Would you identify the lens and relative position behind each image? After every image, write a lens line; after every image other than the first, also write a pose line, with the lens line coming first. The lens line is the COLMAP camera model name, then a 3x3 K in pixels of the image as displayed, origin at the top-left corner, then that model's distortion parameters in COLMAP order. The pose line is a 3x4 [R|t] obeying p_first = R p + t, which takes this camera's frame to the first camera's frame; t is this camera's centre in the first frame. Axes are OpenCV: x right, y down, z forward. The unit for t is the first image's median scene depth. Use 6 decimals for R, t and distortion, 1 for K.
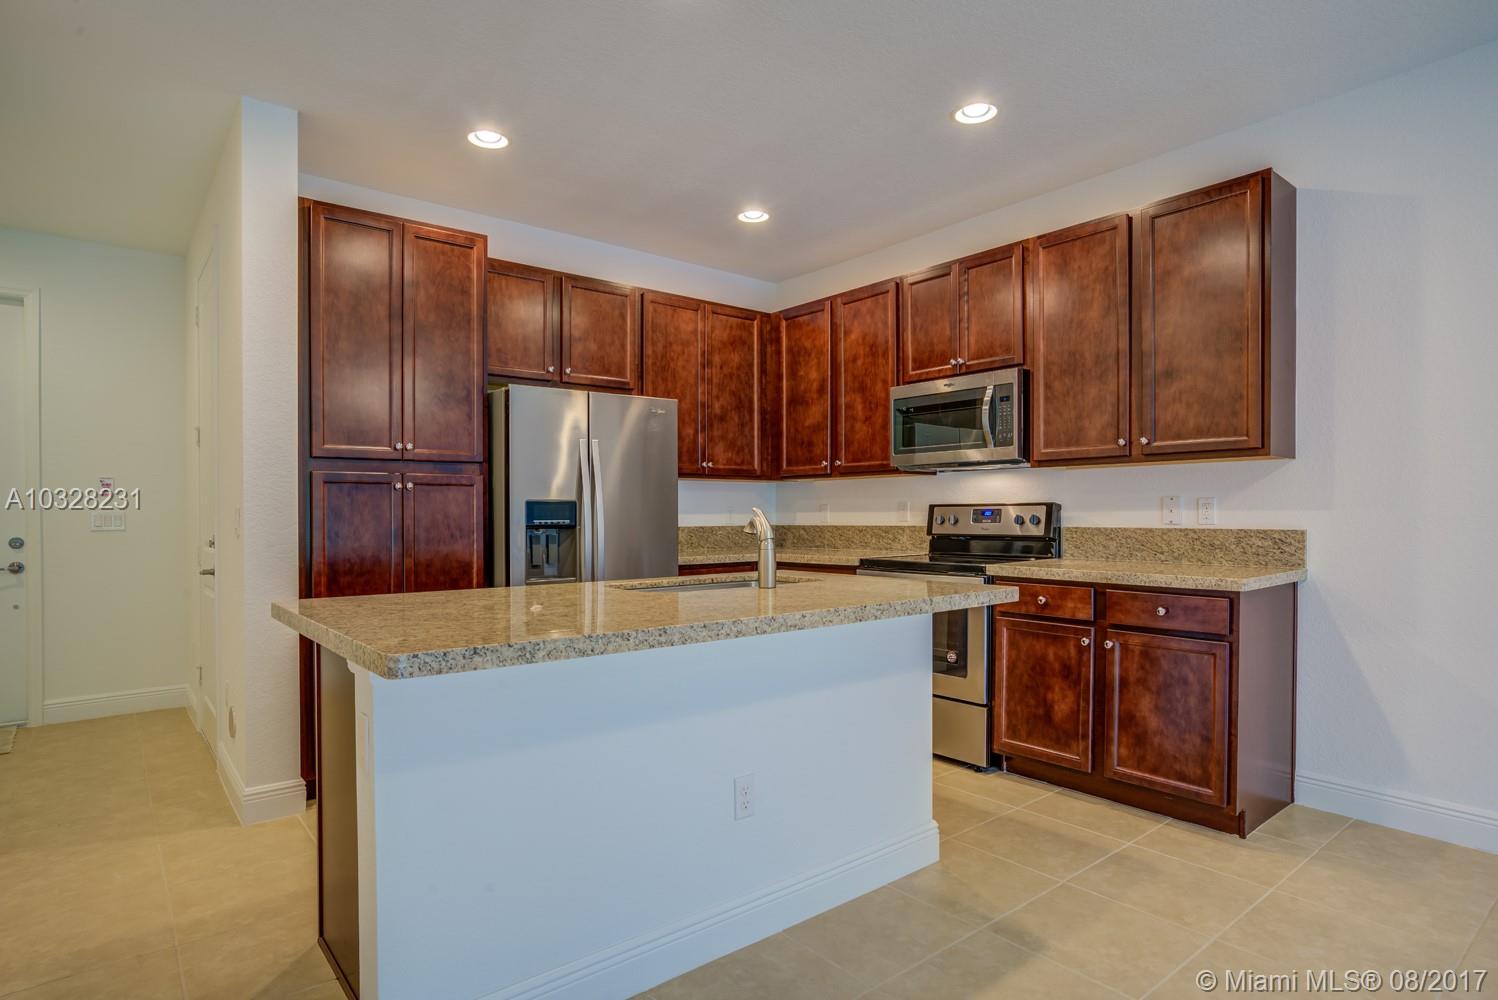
lens RADIAL K [[823.1, 0, 746.2], [0, 823.1, 511.0], [0, 0, 1]] dist [-0.008863, 0.000191]
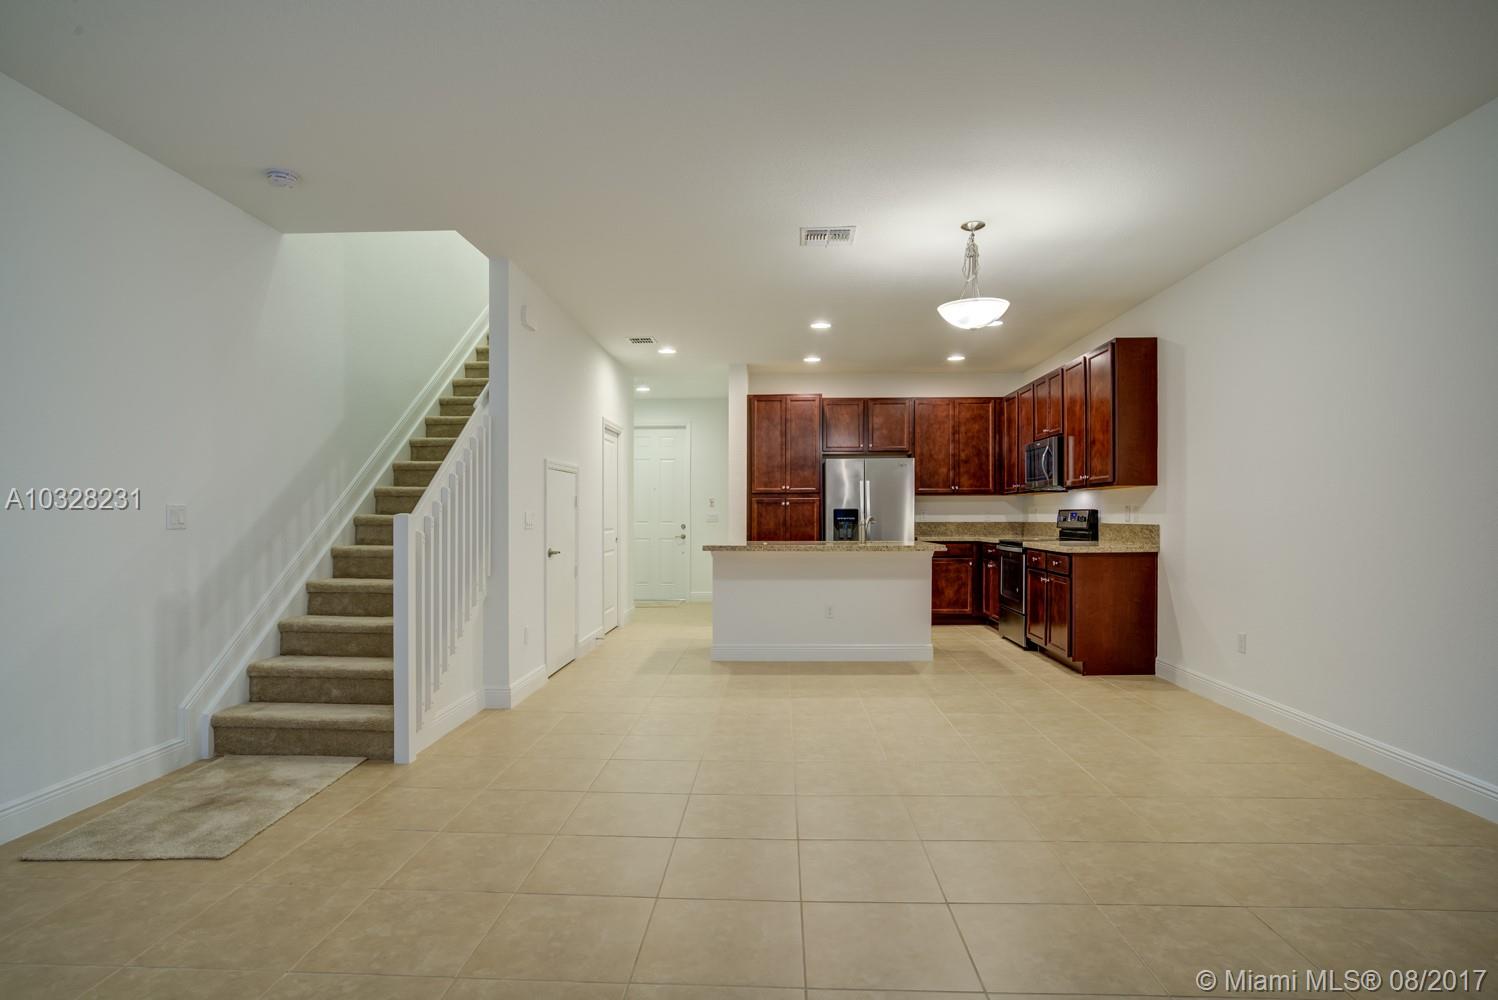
lens RADIAL K [[777.2, 0, 736.3], [0, 777.2, 514.6], [0, 0, 1]] dist [-0.032341, 0.006422]
pose [[0.744752, 0.001084, -0.667341, 0.897985], [0.000829, 0.999996, 0.002550, -0.003195], [0.667341, -0.002452, 0.744748, -0.727798]]
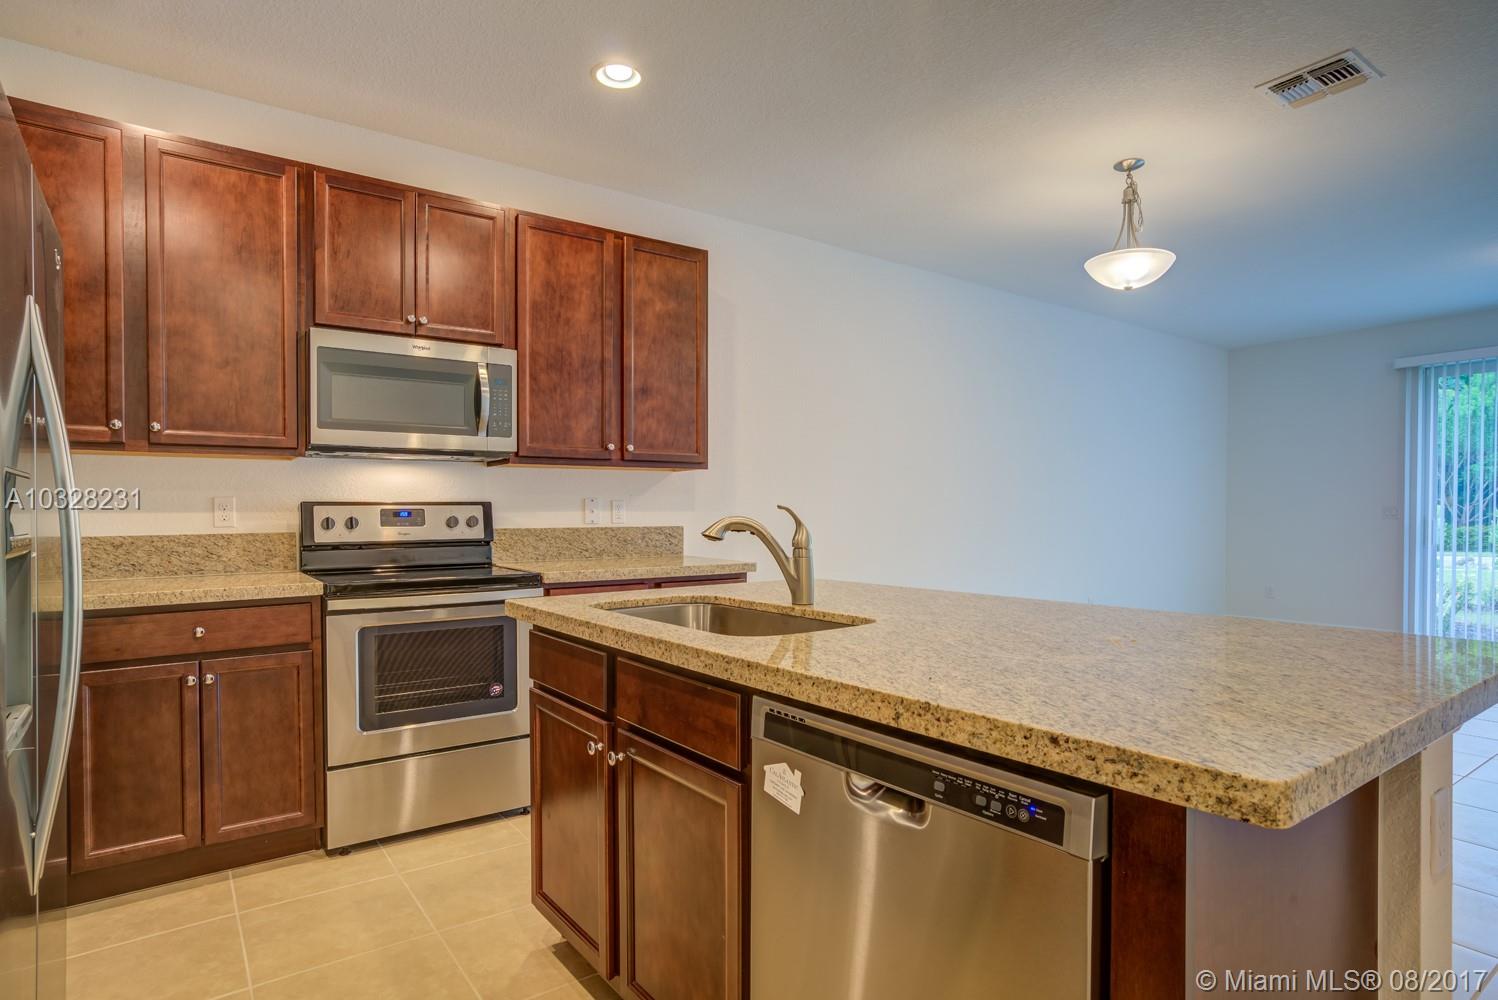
lens RADIAL K [[823.1, 0, 756.9], [0, 823.1, 508.3], [0, 0, 1]] dist [-0.008863, 0.000191]
pose [[0.051974, 0.007382, 0.998621, -0.512711], [0.000654, 0.999972, -0.007426, 0.003466], [-0.998648, 0.001039, 0.051967, 0.653013]]
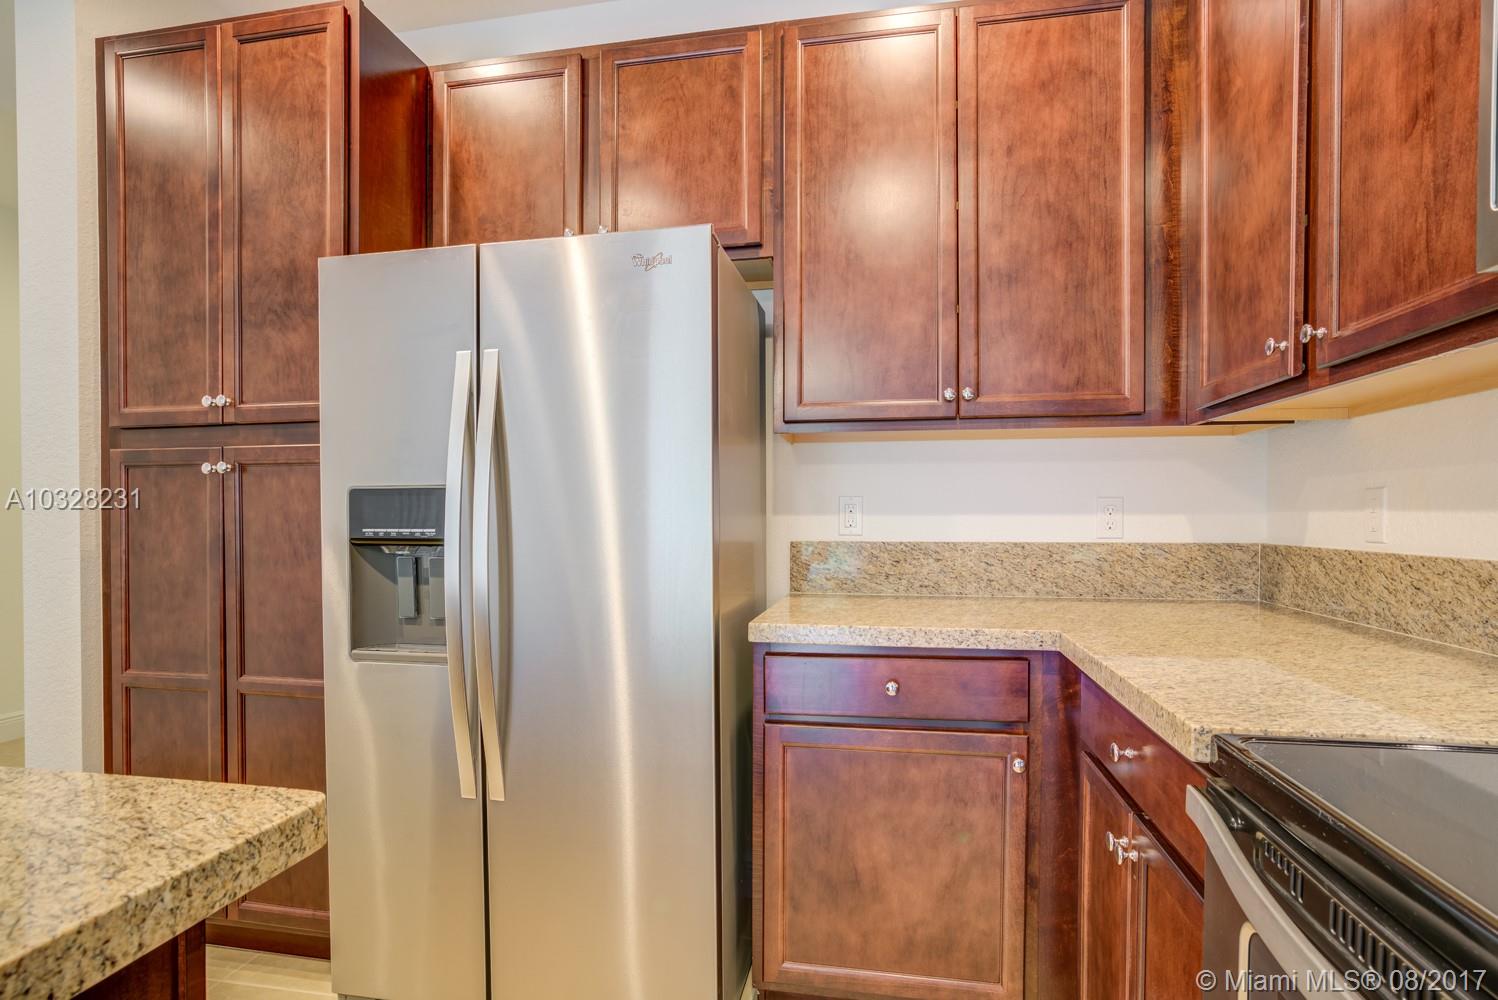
lens RADIAL K [[777.2, 0, 731.2], [0, 777.2, 521.8], [0, 0, 1]] dist [-0.032341, 0.006422]
pose [[0.640937, 0.011547, -0.767506, 0.215630], [0.001859, 0.999861, 0.016595, 0.000337], [0.767591, -0.012063, 0.640826, 0.813239]]
